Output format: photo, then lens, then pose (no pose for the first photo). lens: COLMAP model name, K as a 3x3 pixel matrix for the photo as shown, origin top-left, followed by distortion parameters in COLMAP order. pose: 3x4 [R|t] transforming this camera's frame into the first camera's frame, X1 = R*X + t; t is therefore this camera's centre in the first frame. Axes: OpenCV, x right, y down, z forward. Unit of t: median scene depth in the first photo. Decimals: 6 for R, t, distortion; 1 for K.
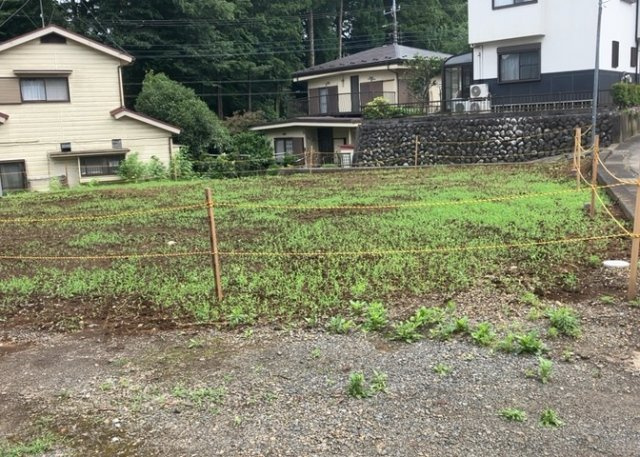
lens RADIAL K [[630.8, 0, 315.9], [0, 630.8, 214.3], [0, 0, 1]] dist [-0.007074, 0.000000]
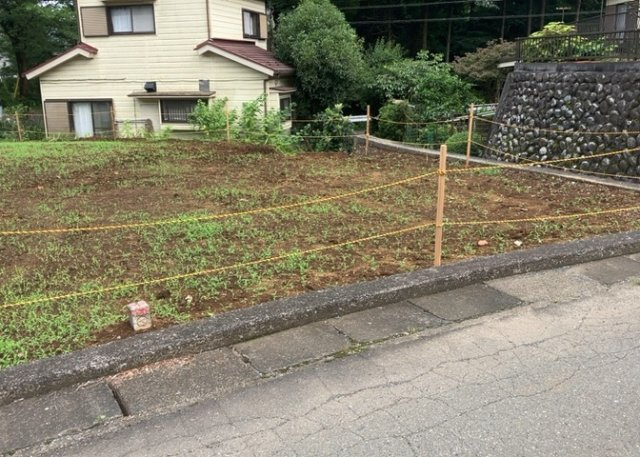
lens RADIAL K [[625.1, 0, 309.3], [0, 625.1, 225.8], [0, 0, 1]] dist [0.014208, 0.000000]
pose [[0.767099, 0.187131, -0.613629, 0.328948], [-0.099932, 0.979691, 0.173839, -0.087180], [0.633697, -0.072030, 0.770221, 0.435201]]
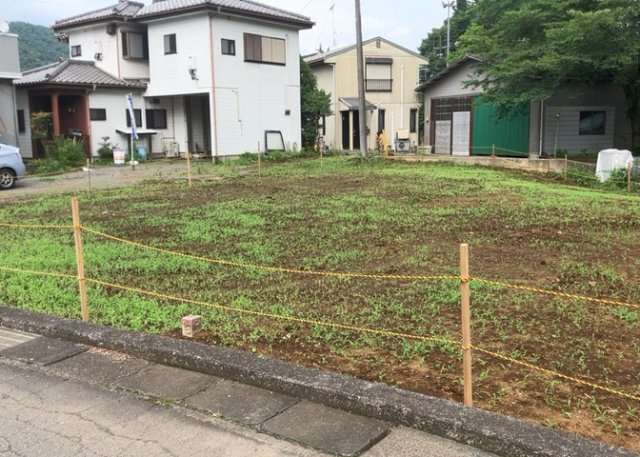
lens RADIAL K [[625.1, 0, 324.0], [0, 625.1, 217.1], [0, 0, 1]] dist [0.014208, 0.000000]
pose [[-0.193764, 0.188907, -0.962689, 0.380598], [-0.107343, 0.971312, 0.212204, -0.113569], [0.975158, 0.144455, -0.167927, 0.588153]]
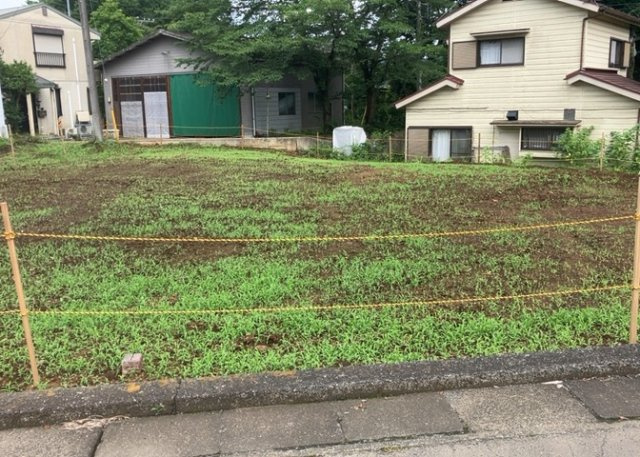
lens RADIAL K [[625.1, 0, 314.6], [0, 625.1, 218.5], [0, 0, 1]] dist [0.014208, 0.000000]
pose [[0.432223, 0.198972, -0.879542, 0.292671], [-0.119794, 0.979378, 0.162689, -0.070913], [0.893775, 0.035046, 0.447145, 0.329921]]
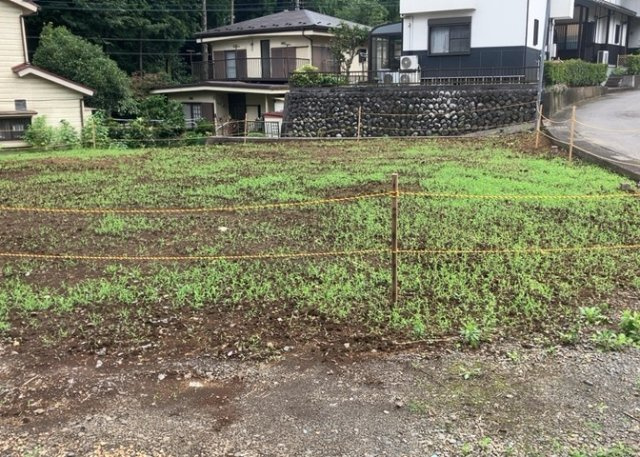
lens RADIAL K [[630.8, 0, 320.6], [0, 630.8, 226.1], [0, 0, 1]] dist [-0.007074, 0.000000]
pose [[0.979510, -0.007334, 0.201261, -0.081449], [-0.006615, 0.997626, 0.068551, -0.005520], [-0.201286, -0.068478, 0.977136, 0.039416]]
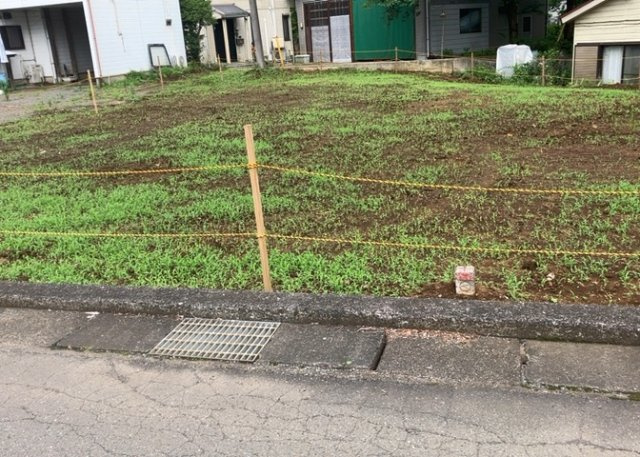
lens RADIAL K [[625.1, 0, 315.7], [0, 625.1, 221.6], [0, 0, 1]] dist [0.014208, 0.000000]
pose [[0.061791, 0.329229, -0.942226, 0.340620], [-0.072617, 0.943011, 0.324741, -0.093782], [0.995444, 0.048356, 0.082177, 0.475188]]
